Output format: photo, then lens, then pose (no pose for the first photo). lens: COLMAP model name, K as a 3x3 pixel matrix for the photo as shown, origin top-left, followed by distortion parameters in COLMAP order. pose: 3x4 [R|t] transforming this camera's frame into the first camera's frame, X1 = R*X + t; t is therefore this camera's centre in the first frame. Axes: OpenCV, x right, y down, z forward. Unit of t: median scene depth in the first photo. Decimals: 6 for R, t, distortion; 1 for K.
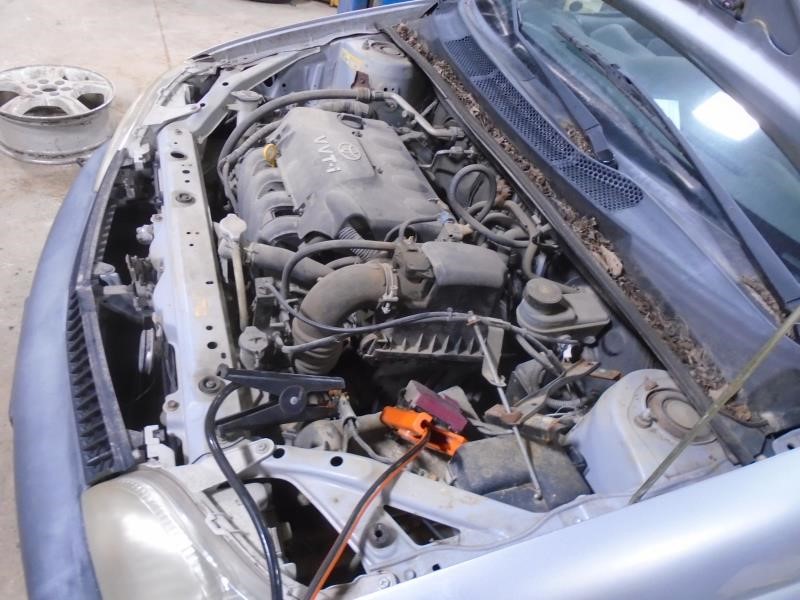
lens RADIAL K [[611.0, 0, 392.4], [0, 611.0, 300.5], [0, 0, 1]] dist [-0.040532, 0.044364]
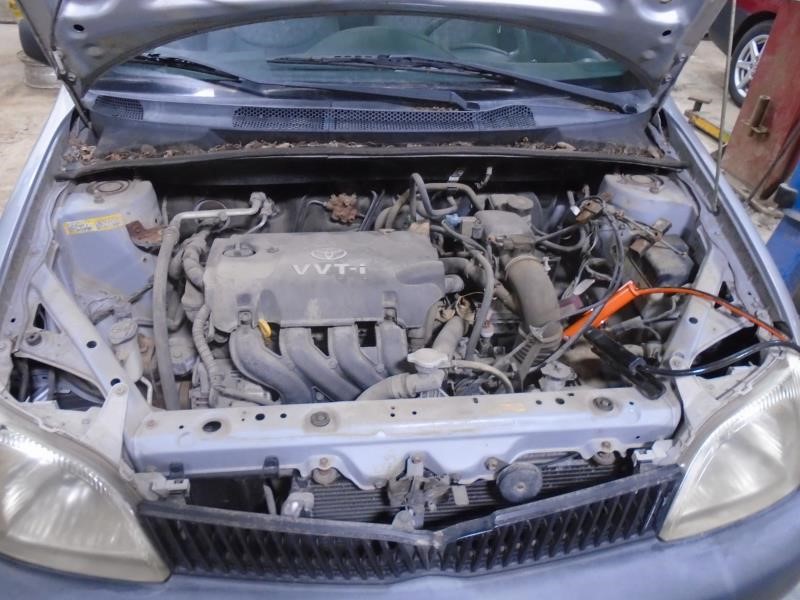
lens RADIAL K [[611.0, 0, 392.4], [0, 611.0, 300.5], [0, 0, 1]] dist [-0.040532, 0.044364]
pose [[0.216168, -0.708544, 0.671742, -0.889268], [0.644457, 0.620386, 0.446986, -0.670513], [-0.733449, 0.336285, 0.590733, 0.450505]]
